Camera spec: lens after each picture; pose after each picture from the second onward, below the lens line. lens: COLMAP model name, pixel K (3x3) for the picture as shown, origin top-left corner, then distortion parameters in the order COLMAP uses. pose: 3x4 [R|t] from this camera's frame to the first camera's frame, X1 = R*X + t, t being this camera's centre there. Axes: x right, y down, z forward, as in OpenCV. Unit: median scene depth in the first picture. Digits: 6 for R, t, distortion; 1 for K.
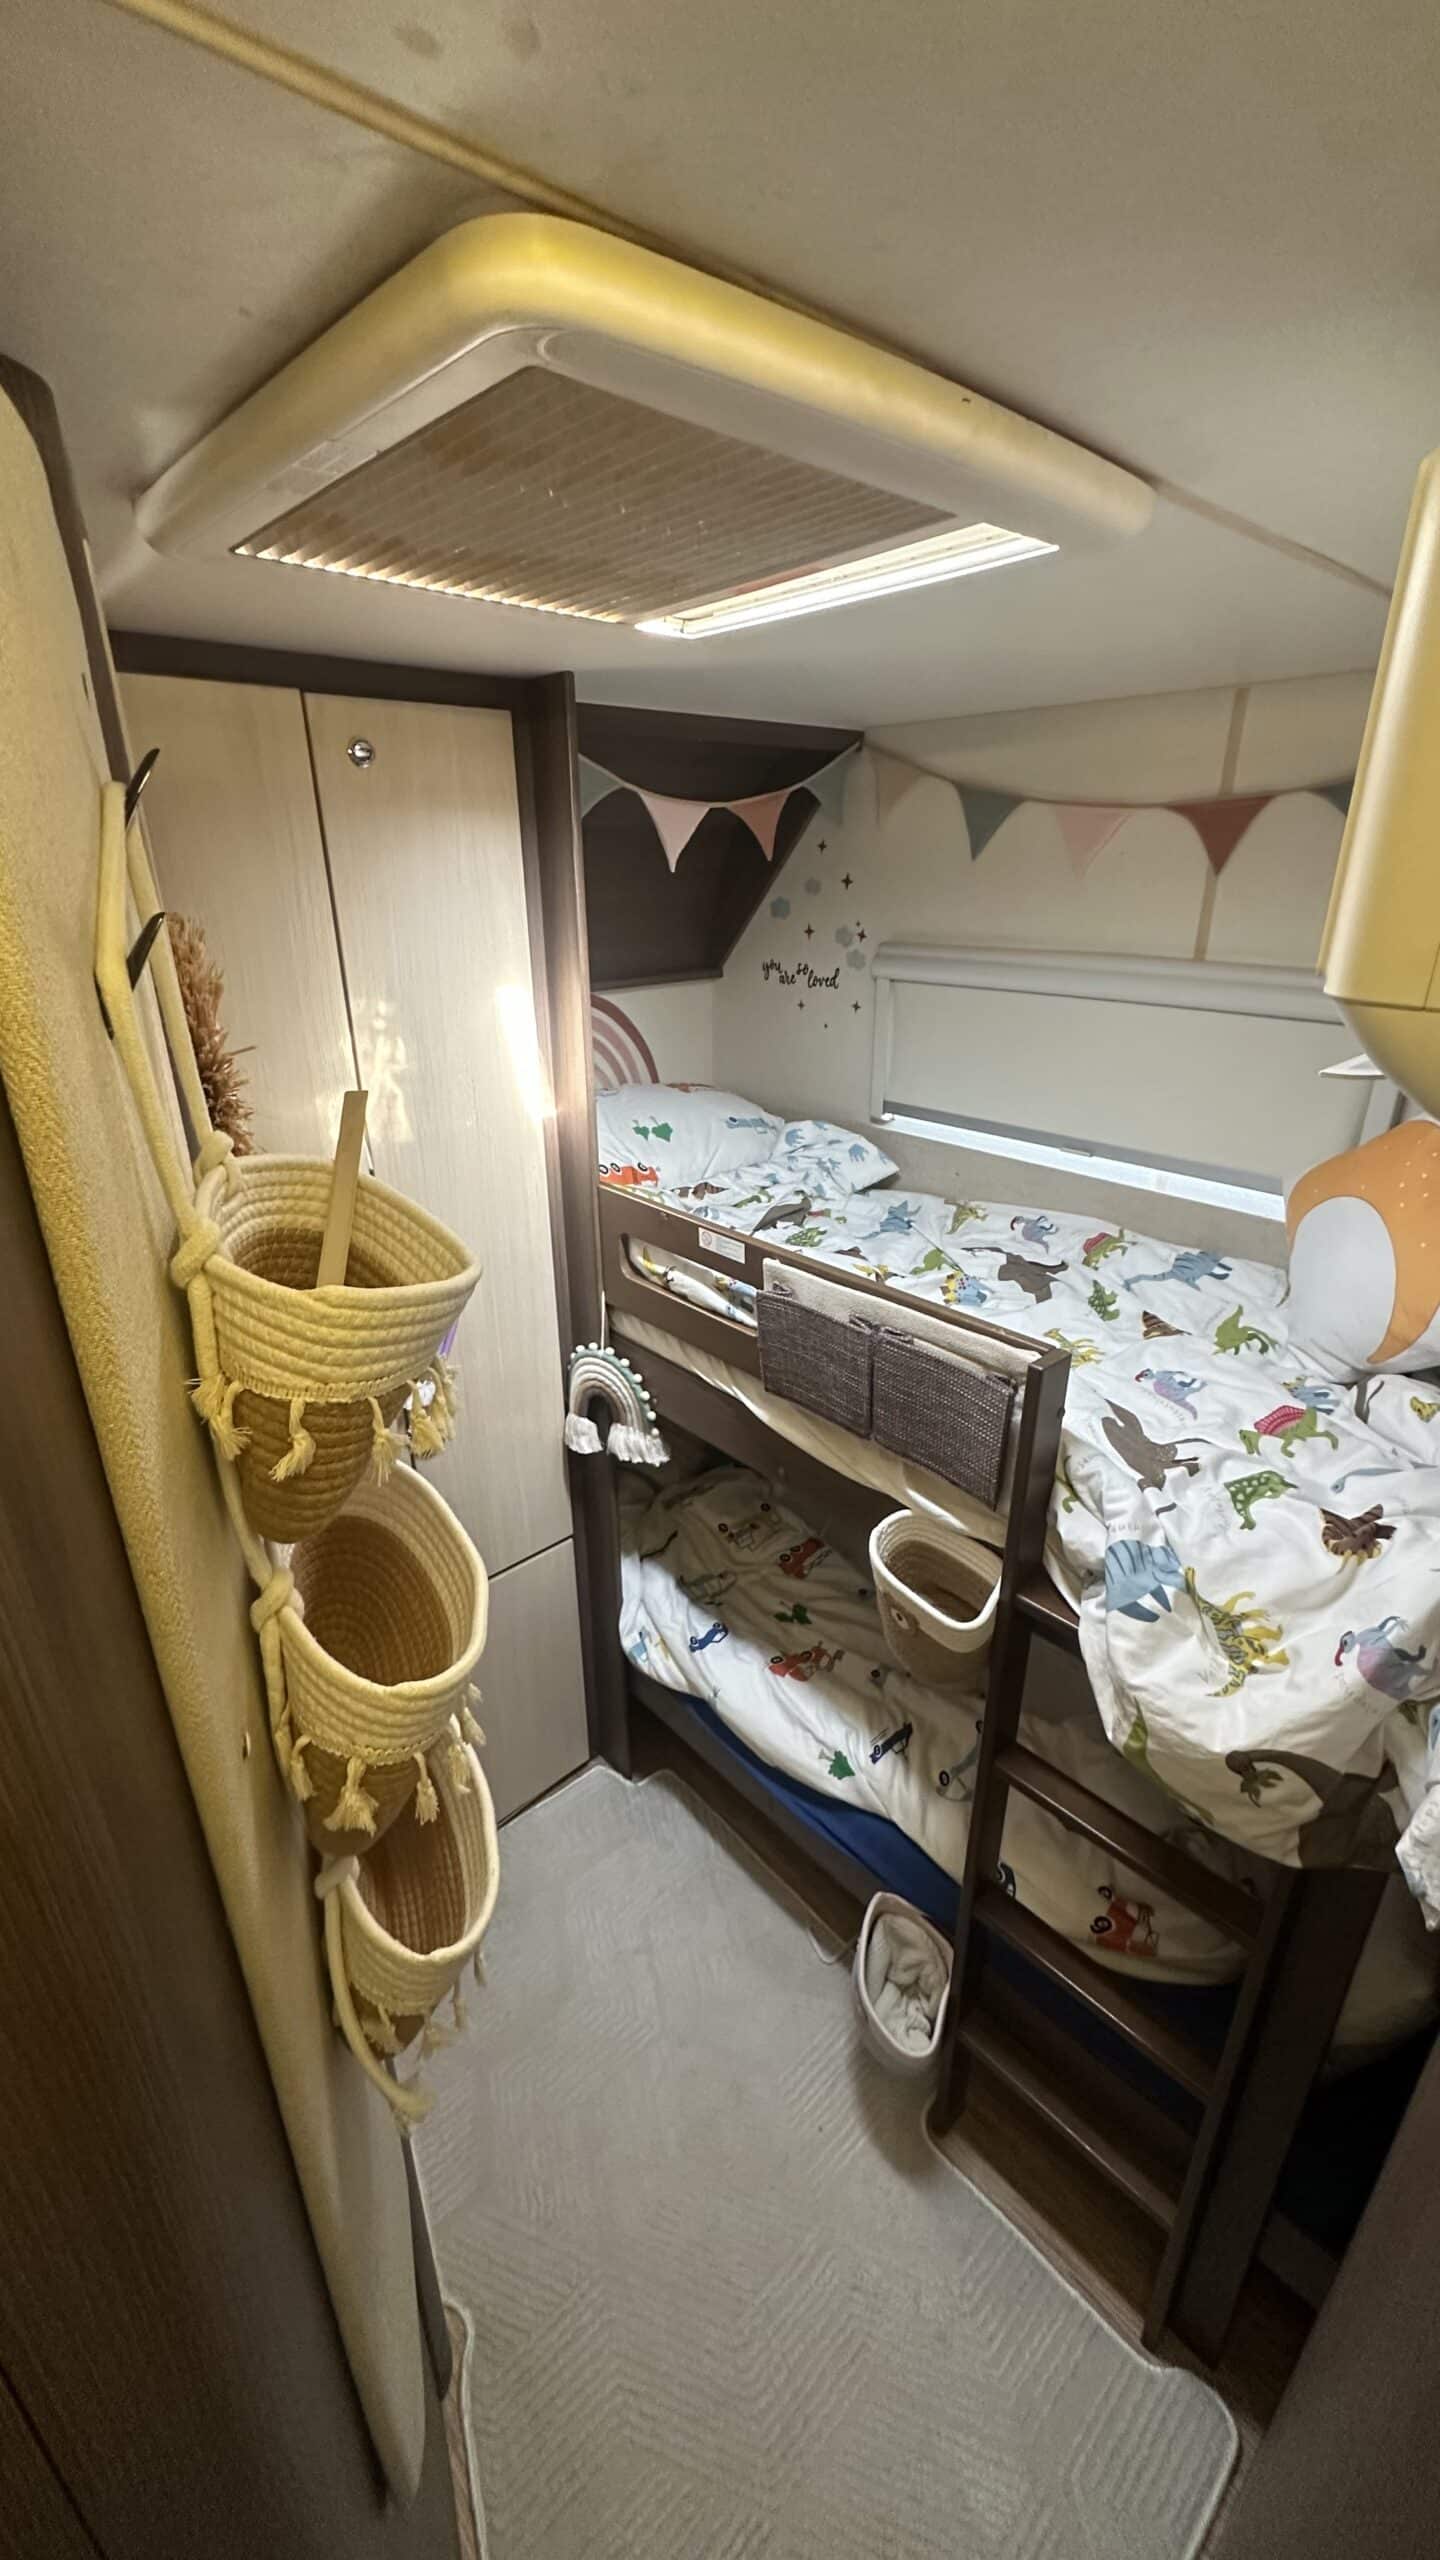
lens RADIAL K [[1021.0, 0, 717.4], [0, 1021.0, 1280.1], [0, 0, 1]] dist [-0.001357, 0.000085]
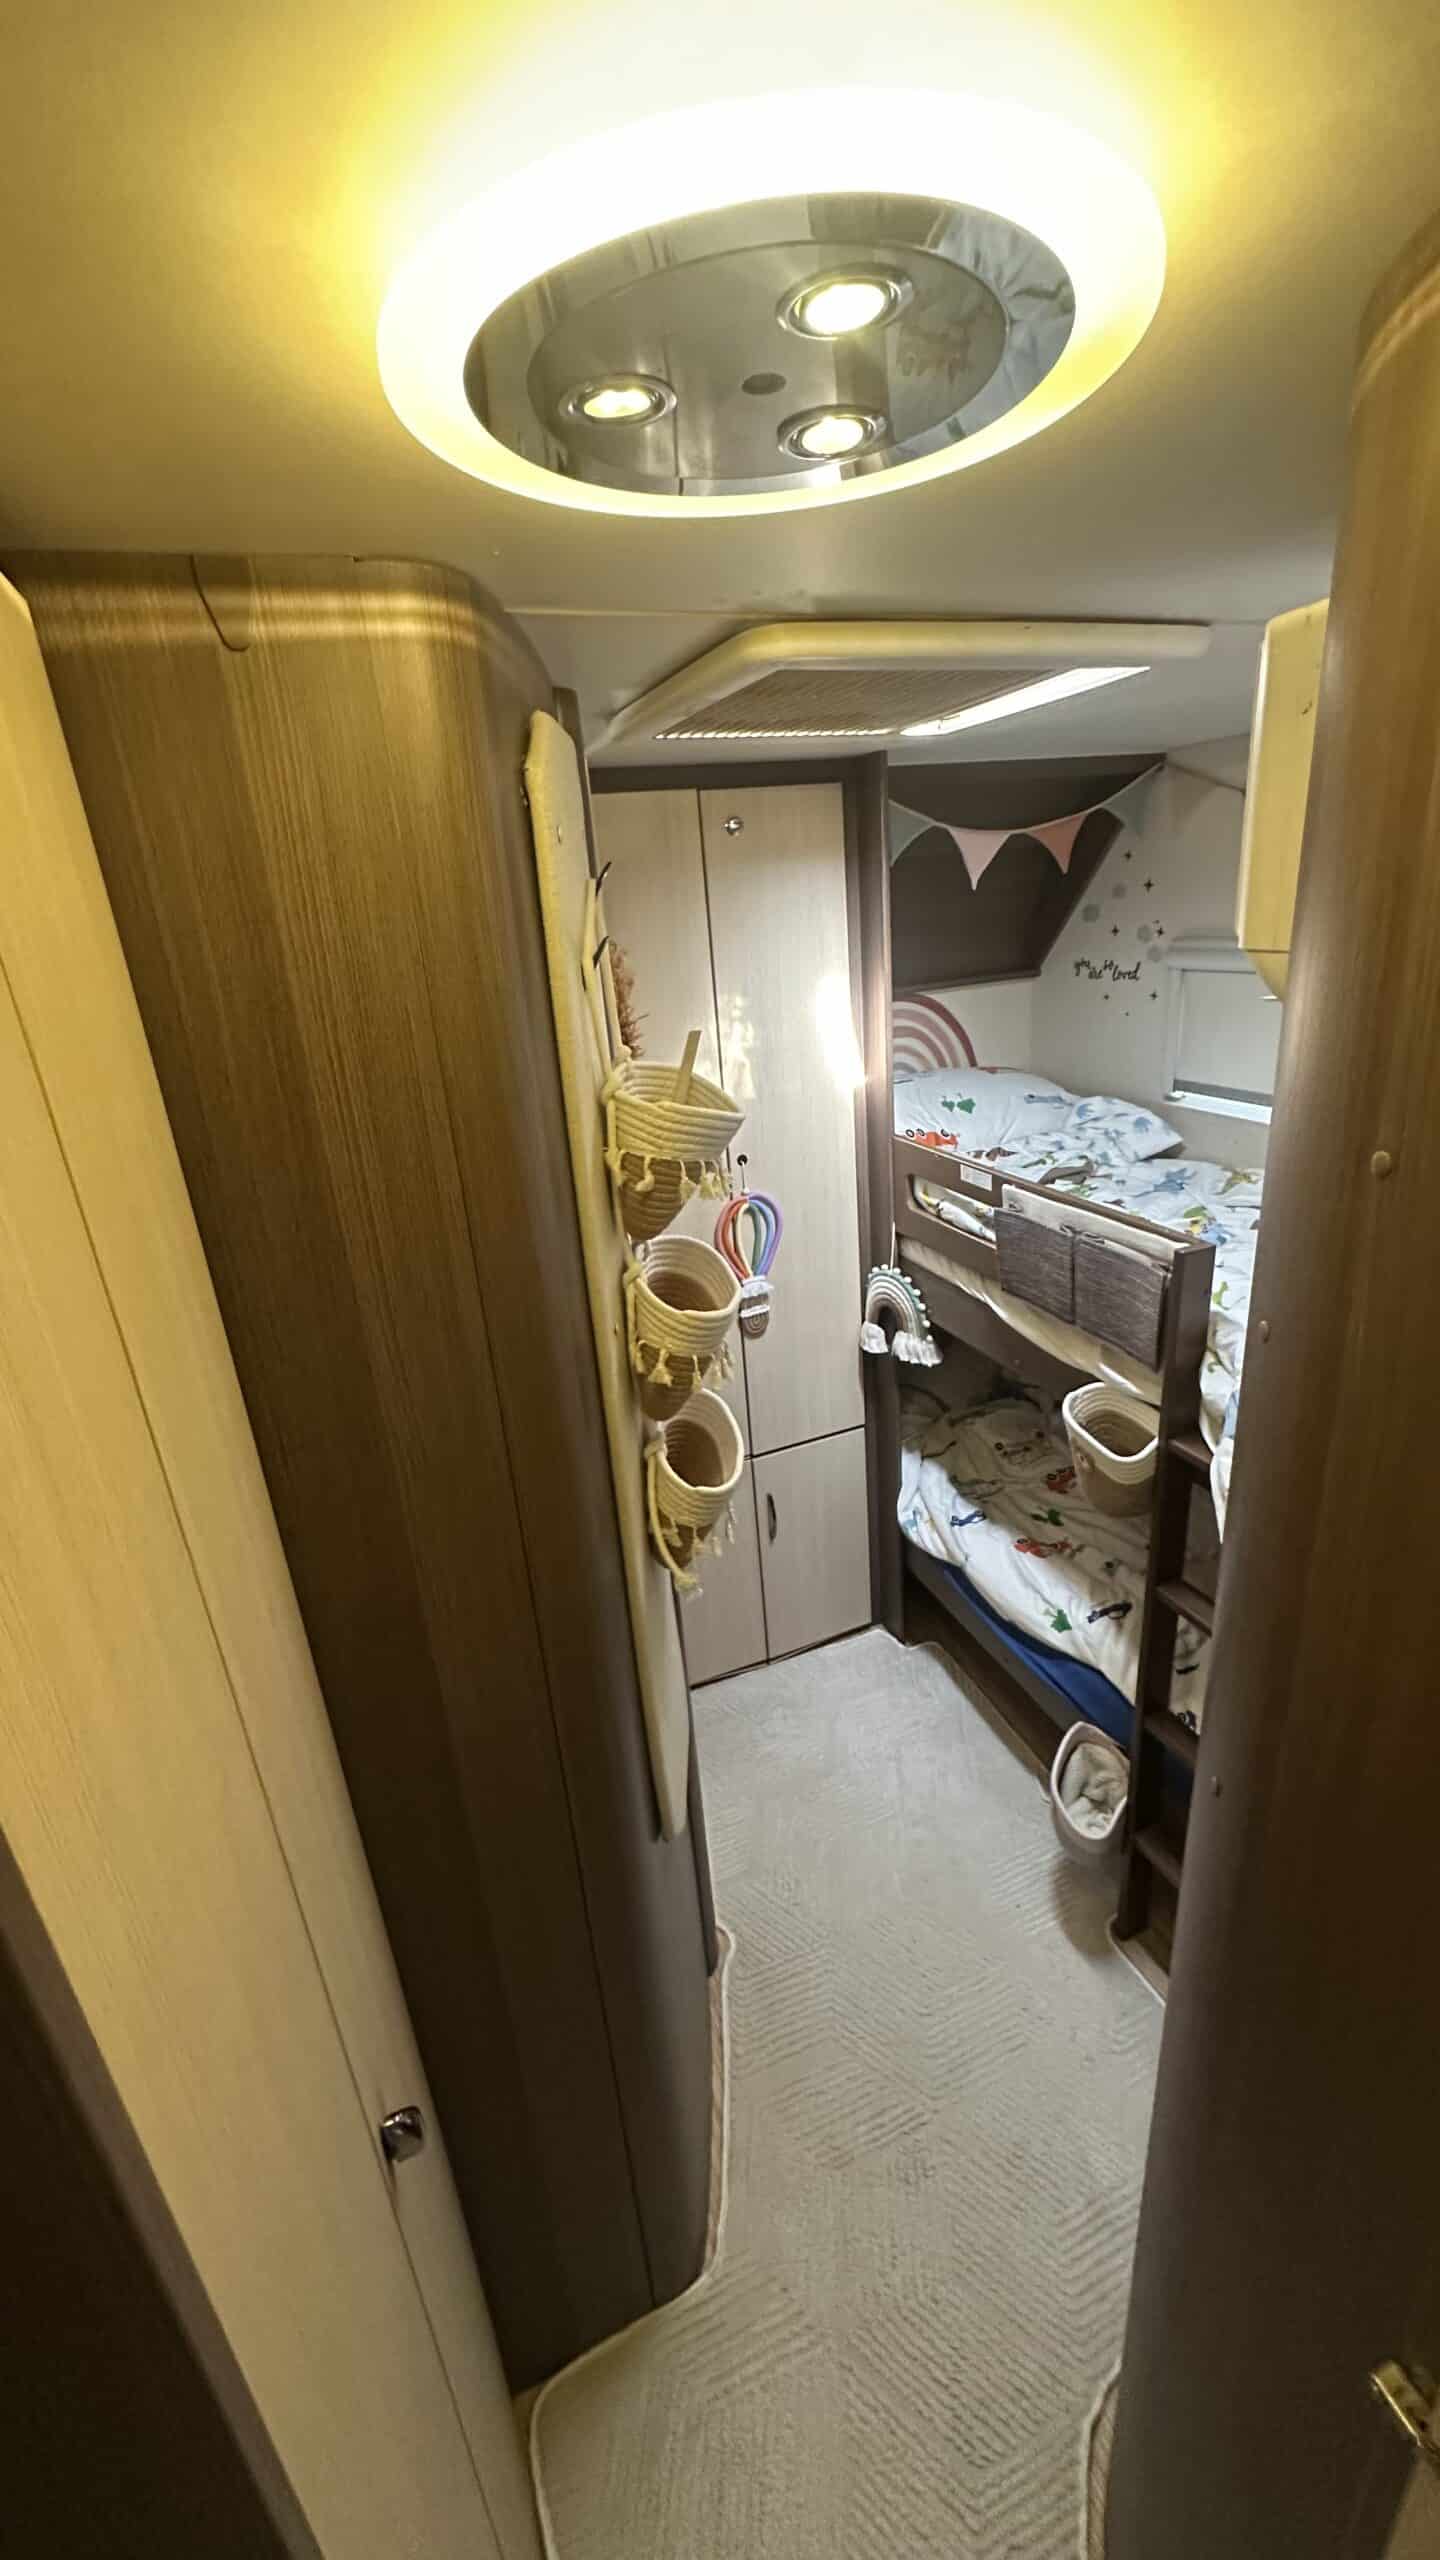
lens RADIAL K [[1023.2, 0, 717.5], [0, 1023.2, 1279.4], [0, 0, 1]] dist [-0.005272, 0.000414]
pose [[0.932594, 0.060901, -0.355752, 0.139668], [-0.067170, 0.997728, -0.005284, 0.102863], [0.354622, 0.028824, 0.934565, -0.263482]]
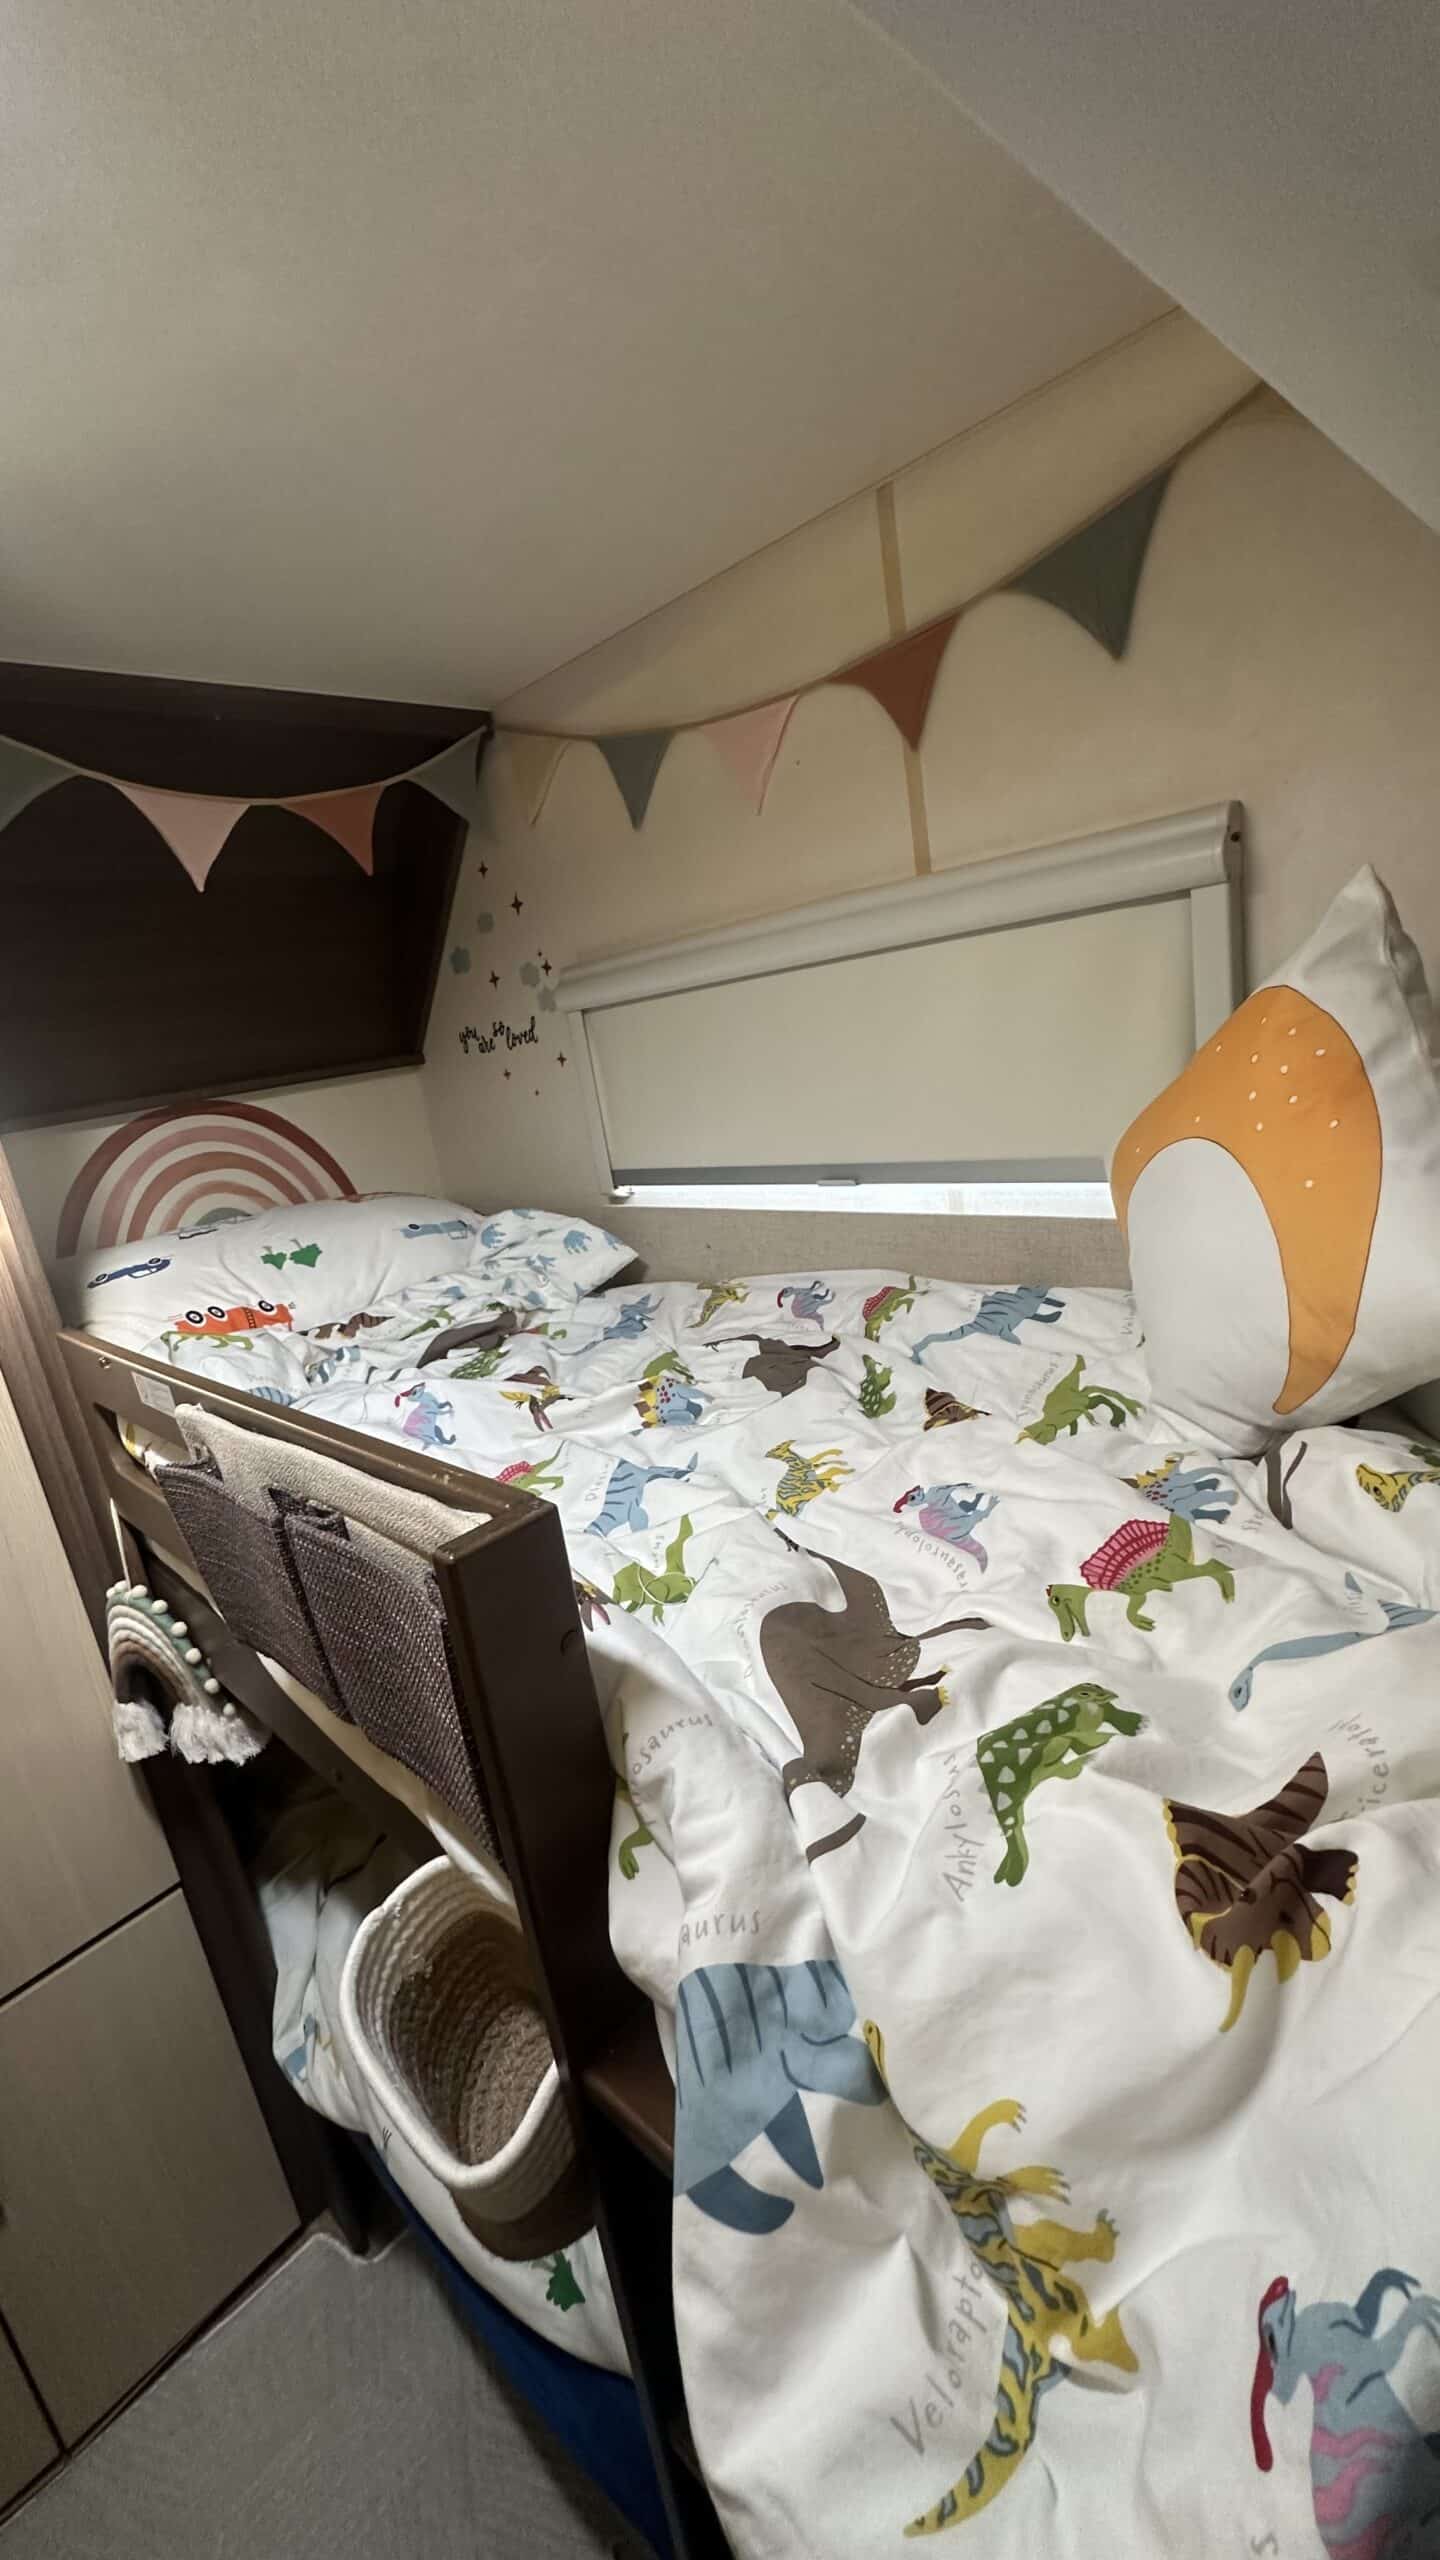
lens RADIAL K [[1023.2, 0, 717.5], [0, 1023.2, 1279.4], [0, 0, 1]] dist [-0.005272, 0.000414]
pose [[0.986637, -0.160077, 0.030387, 0.262381], [0.162828, 0.975465, -0.148172, 0.033782], [-0.005923, 0.151140, 0.988495, 0.346773]]
